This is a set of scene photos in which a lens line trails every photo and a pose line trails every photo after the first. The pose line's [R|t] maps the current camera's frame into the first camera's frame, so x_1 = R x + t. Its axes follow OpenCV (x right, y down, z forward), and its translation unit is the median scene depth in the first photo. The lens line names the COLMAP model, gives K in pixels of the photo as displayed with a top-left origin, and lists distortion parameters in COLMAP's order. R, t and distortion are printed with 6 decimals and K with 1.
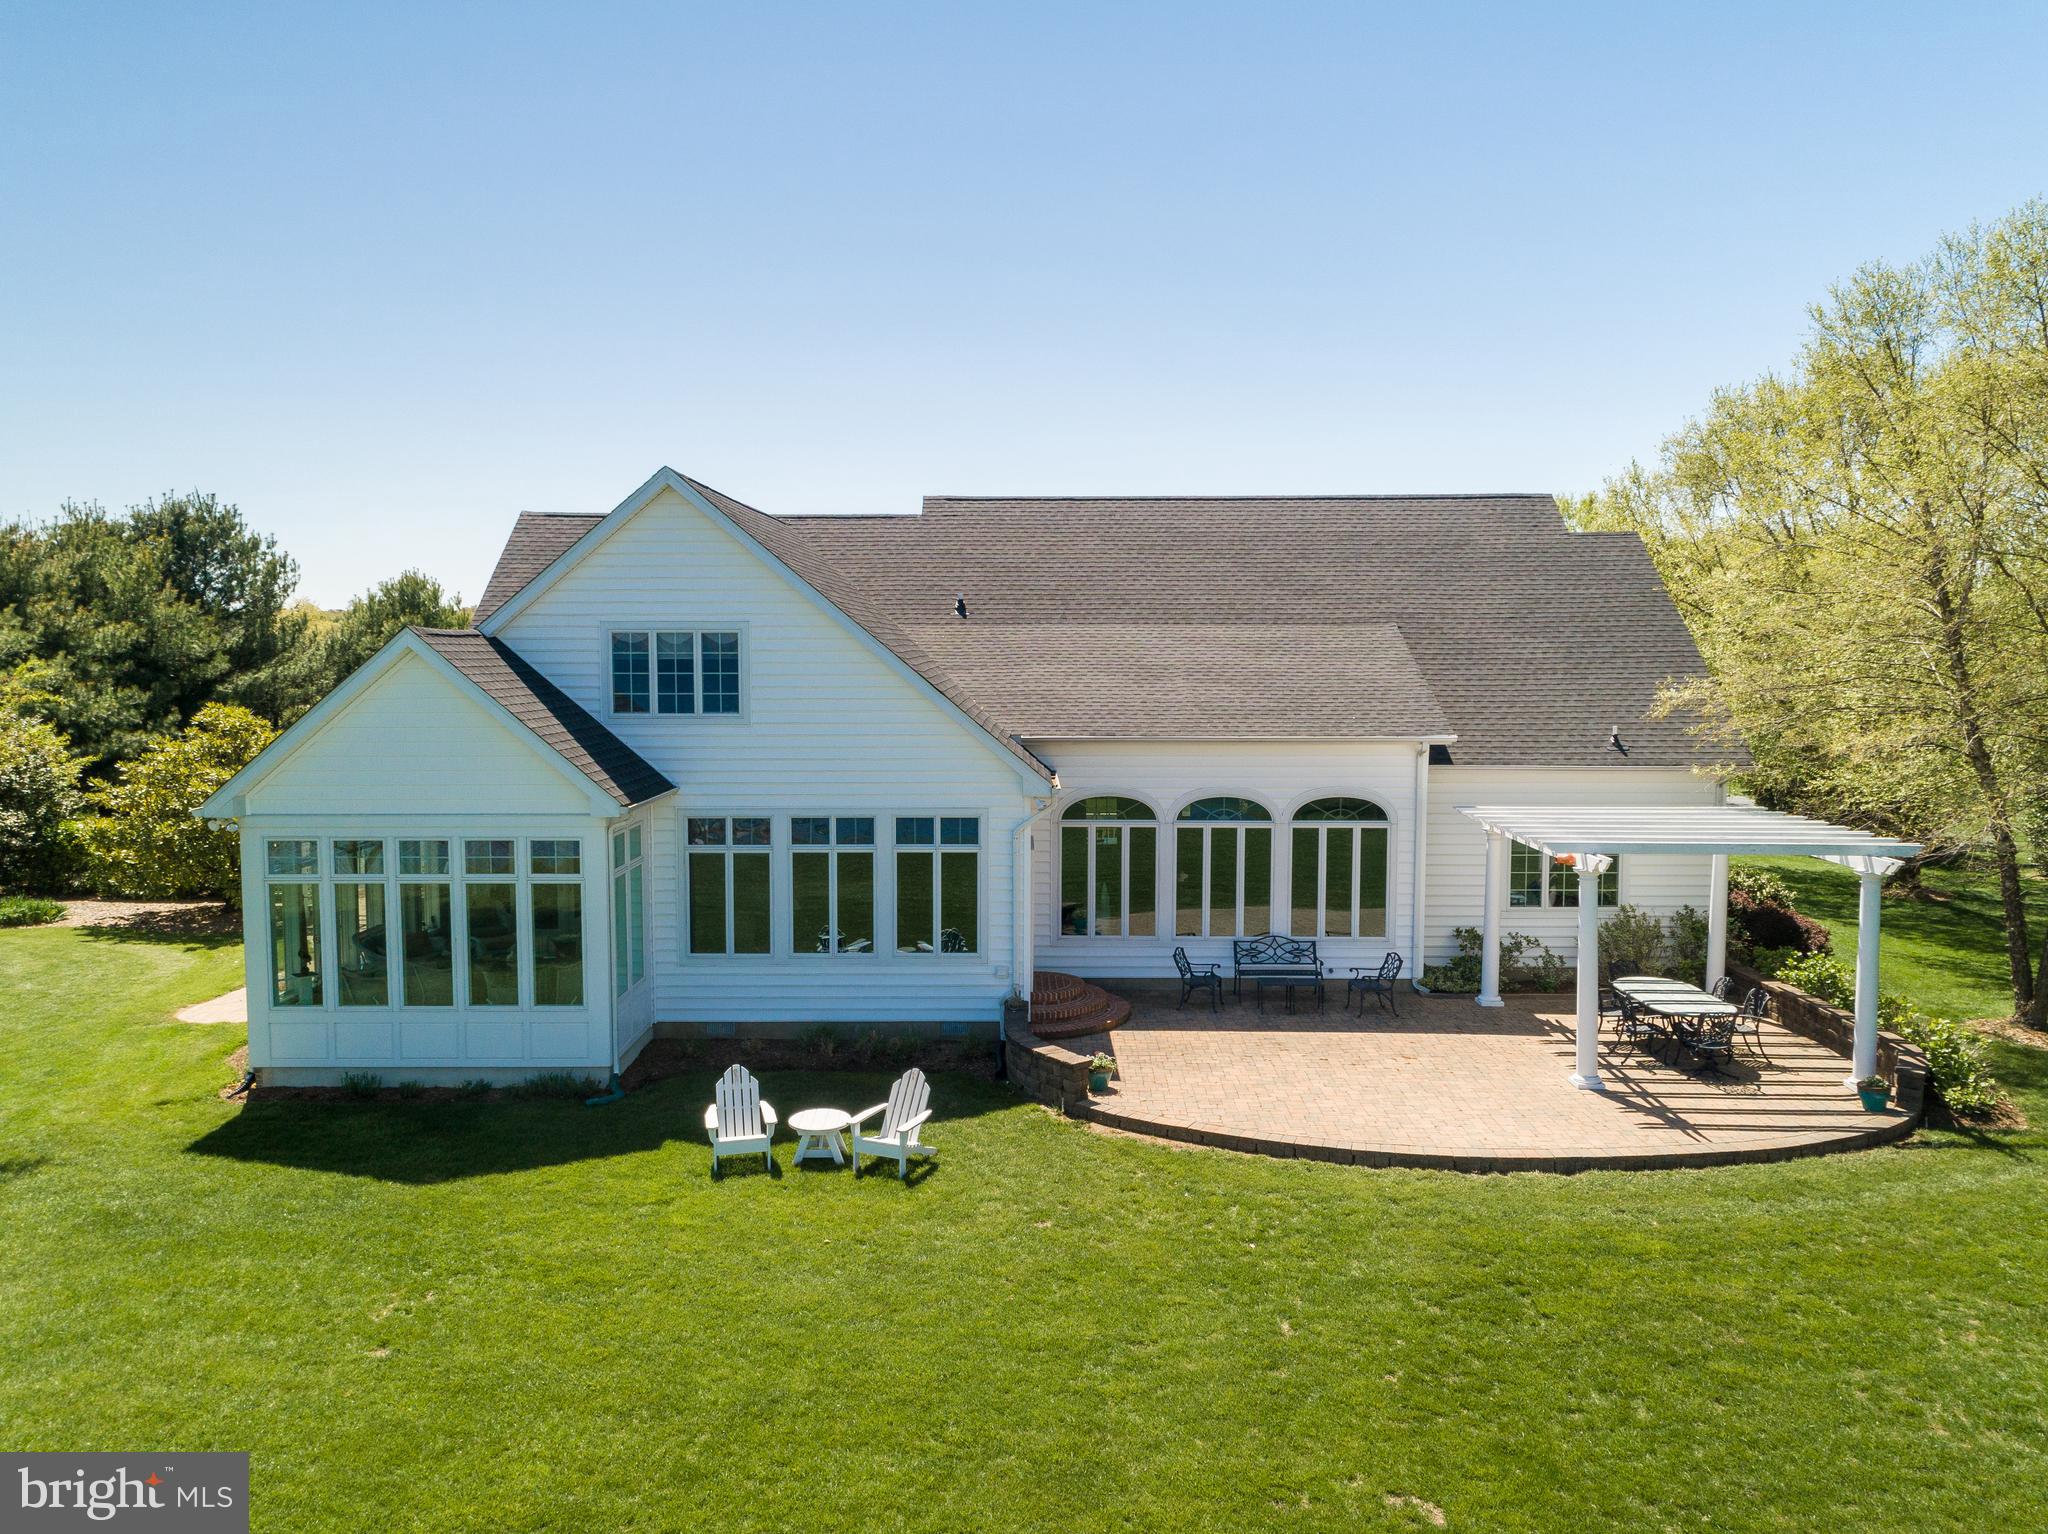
lens RADIAL K [[1531.1, 0, 1024.0], [0, 1531.1, 767.0], [0, 0, 1]] dist [0.029140, 0.001002]
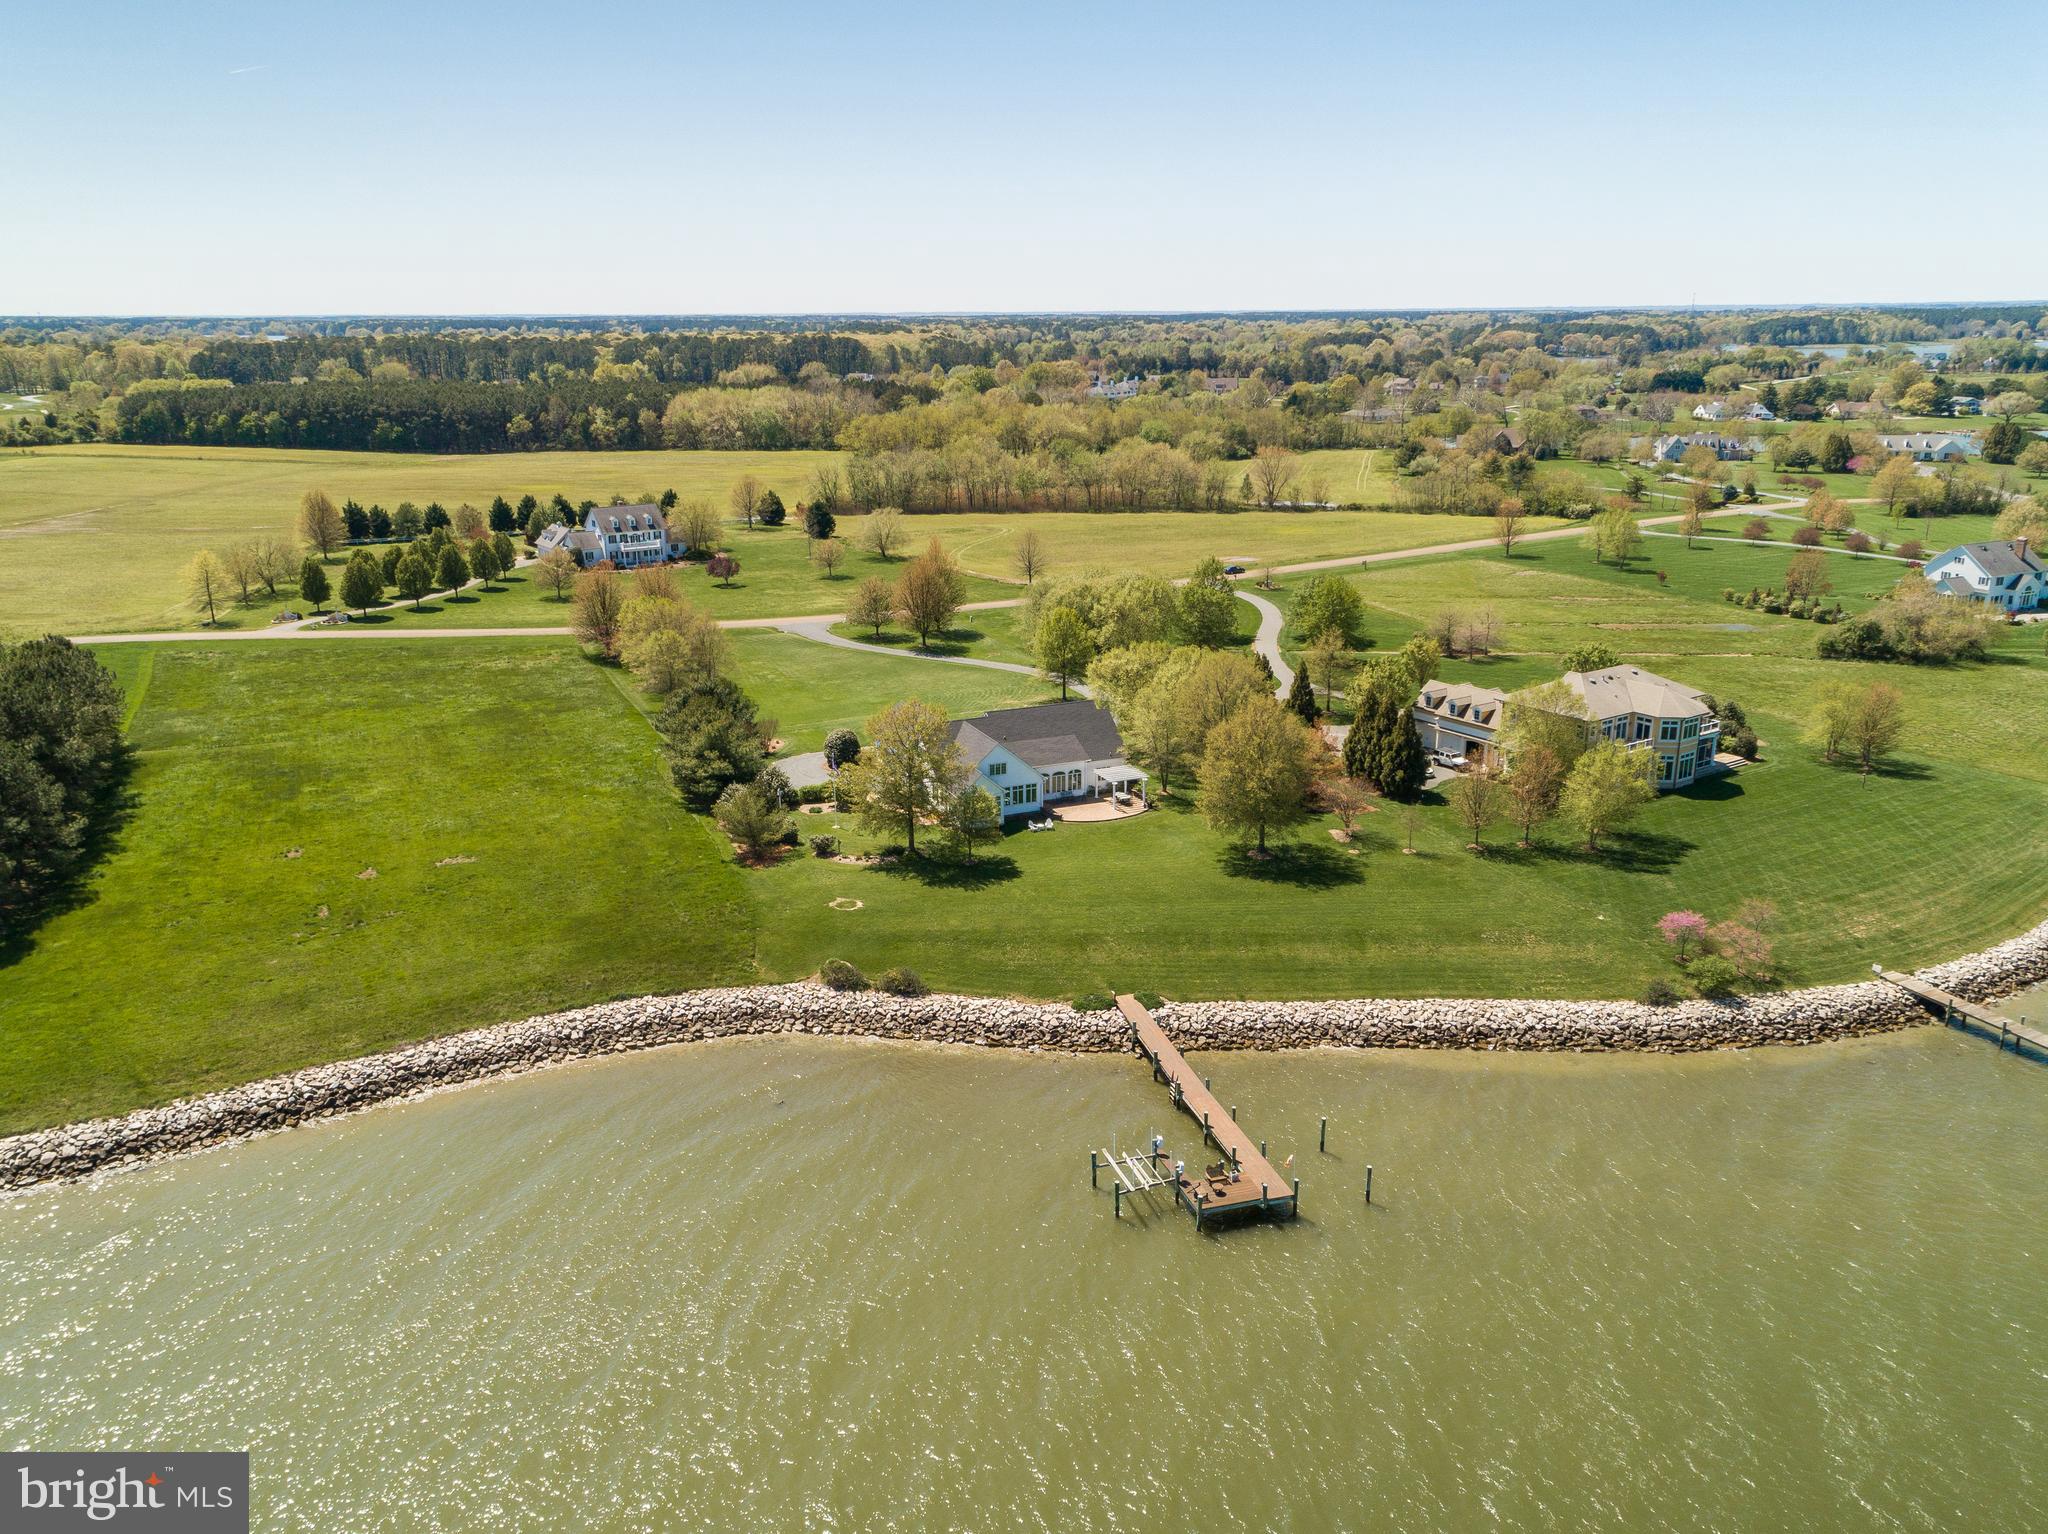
lens RADIAL K [[1531.1, 0, 1024.0], [0, 1531.1, 767.0], [0, 0, 1]] dist [0.029140, 0.001002]
pose [[0.914930, -0.121127, 0.385008, -2.956671], [0.039810, 0.976337, 0.212560, -1.635478], [-0.401645, -0.179151, 0.898102, -5.647152]]
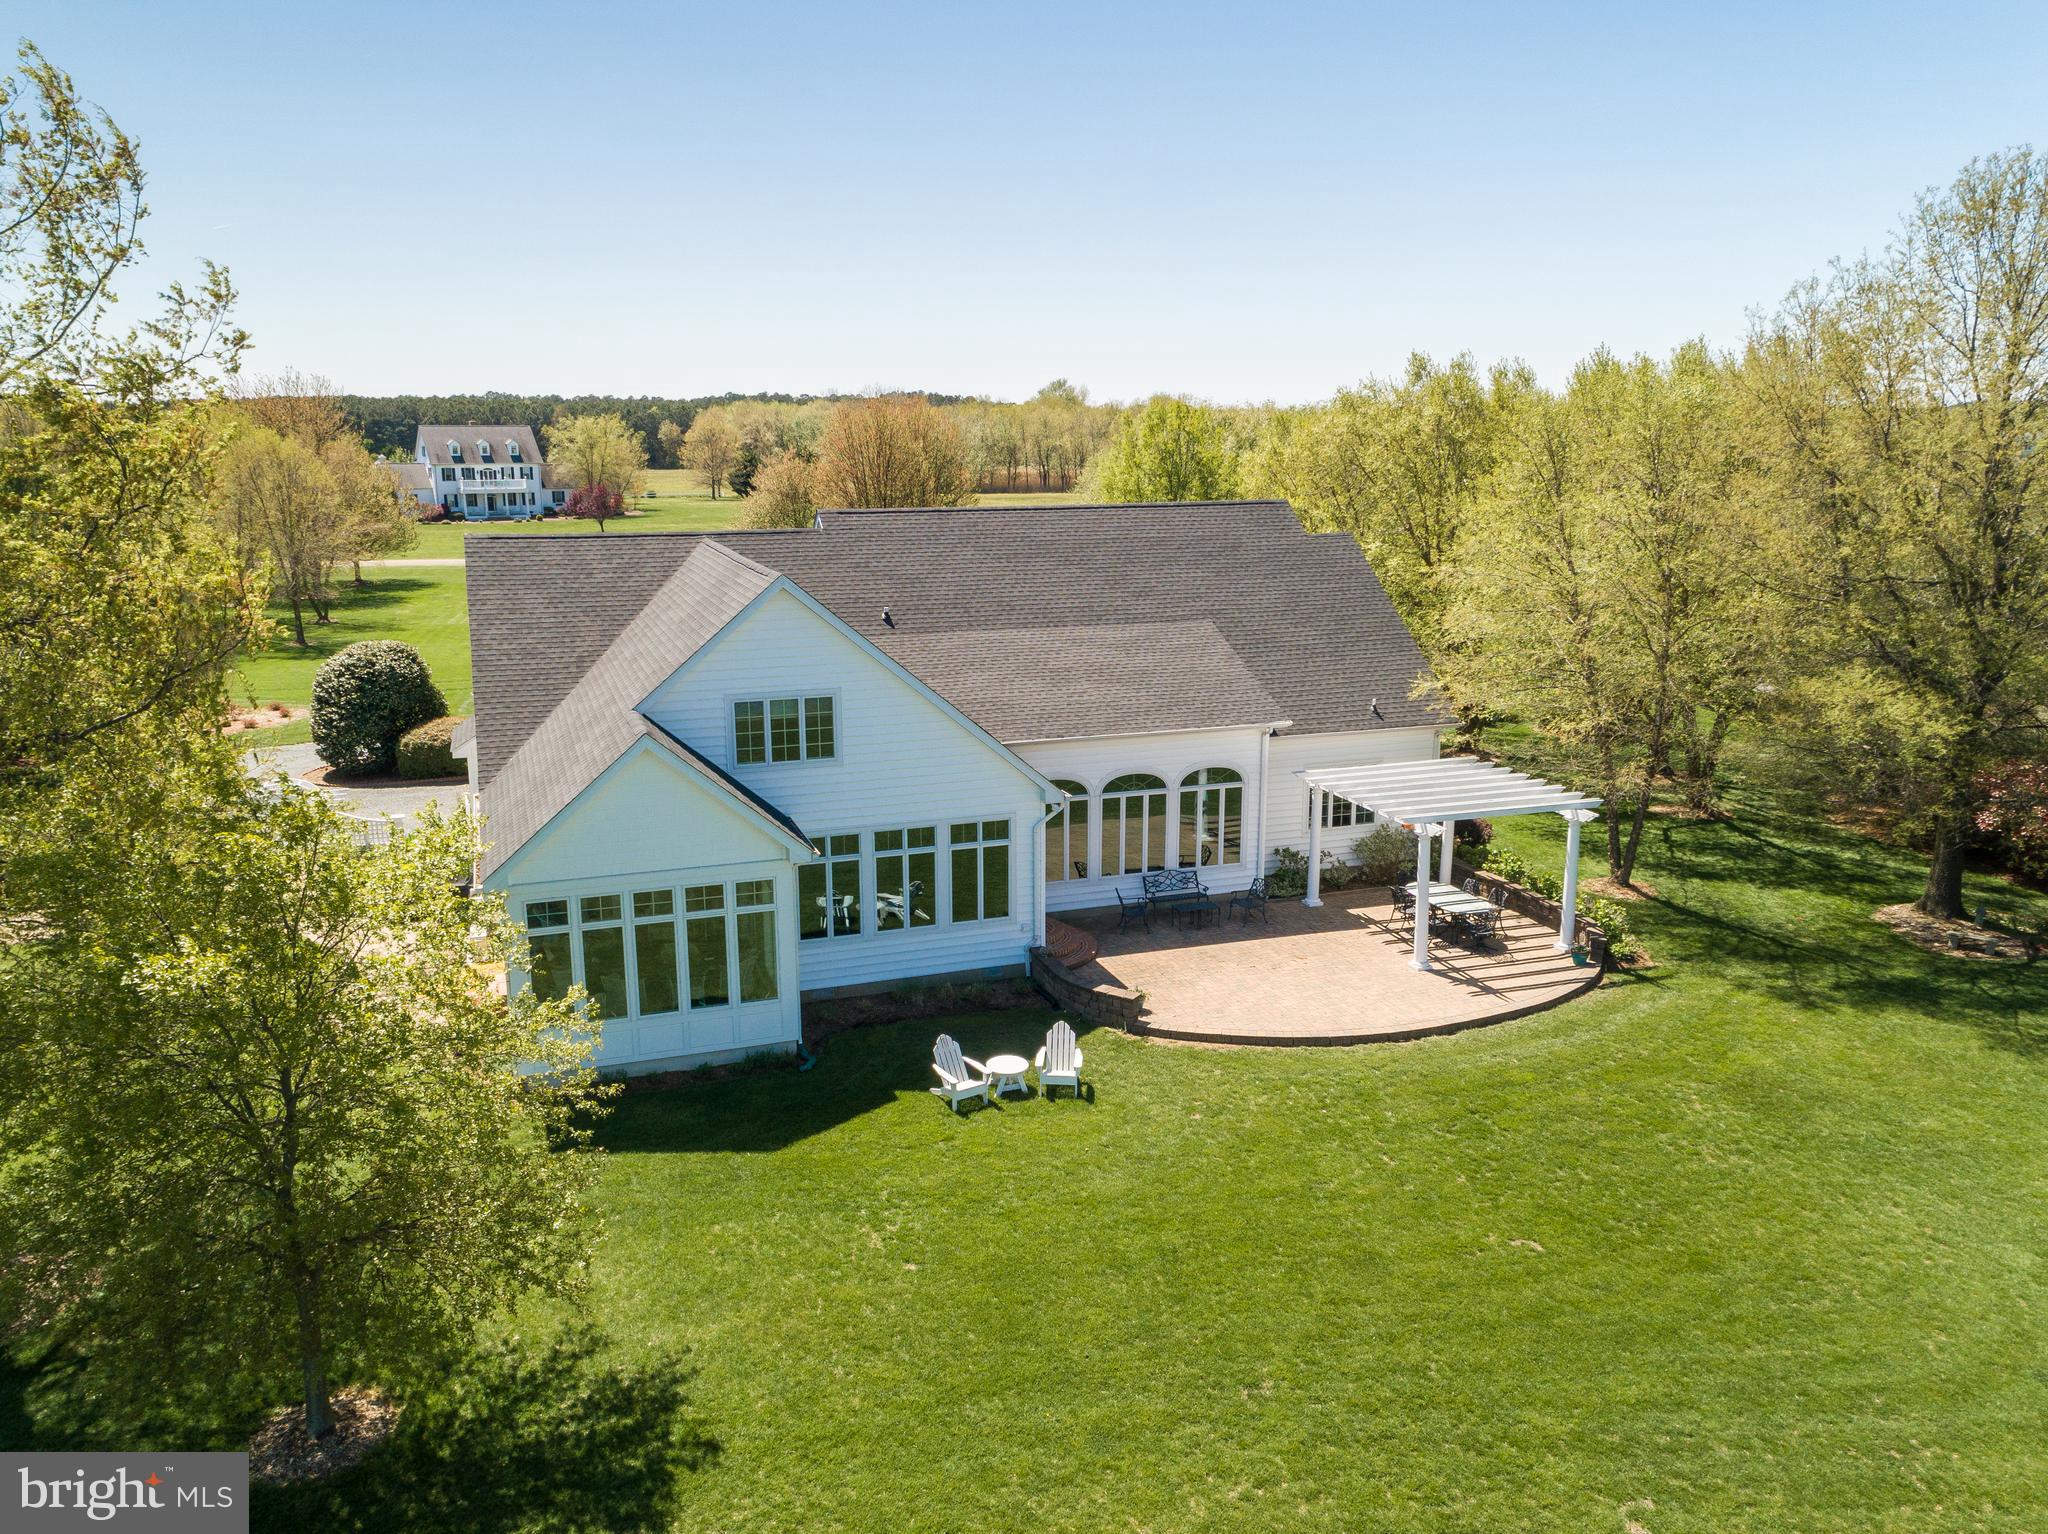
lens RADIAL K [[1531.1, 0, 1024.0], [0, 1531.1, 767.0], [0, 0, 1]] dist [0.029140, 0.001002]
pose [[0.941683, -0.076152, 0.327771, -0.473263], [0.031020, 0.989554, 0.140785, -0.210450], [-0.335068, -0.122407, 0.934209, -0.274625]]
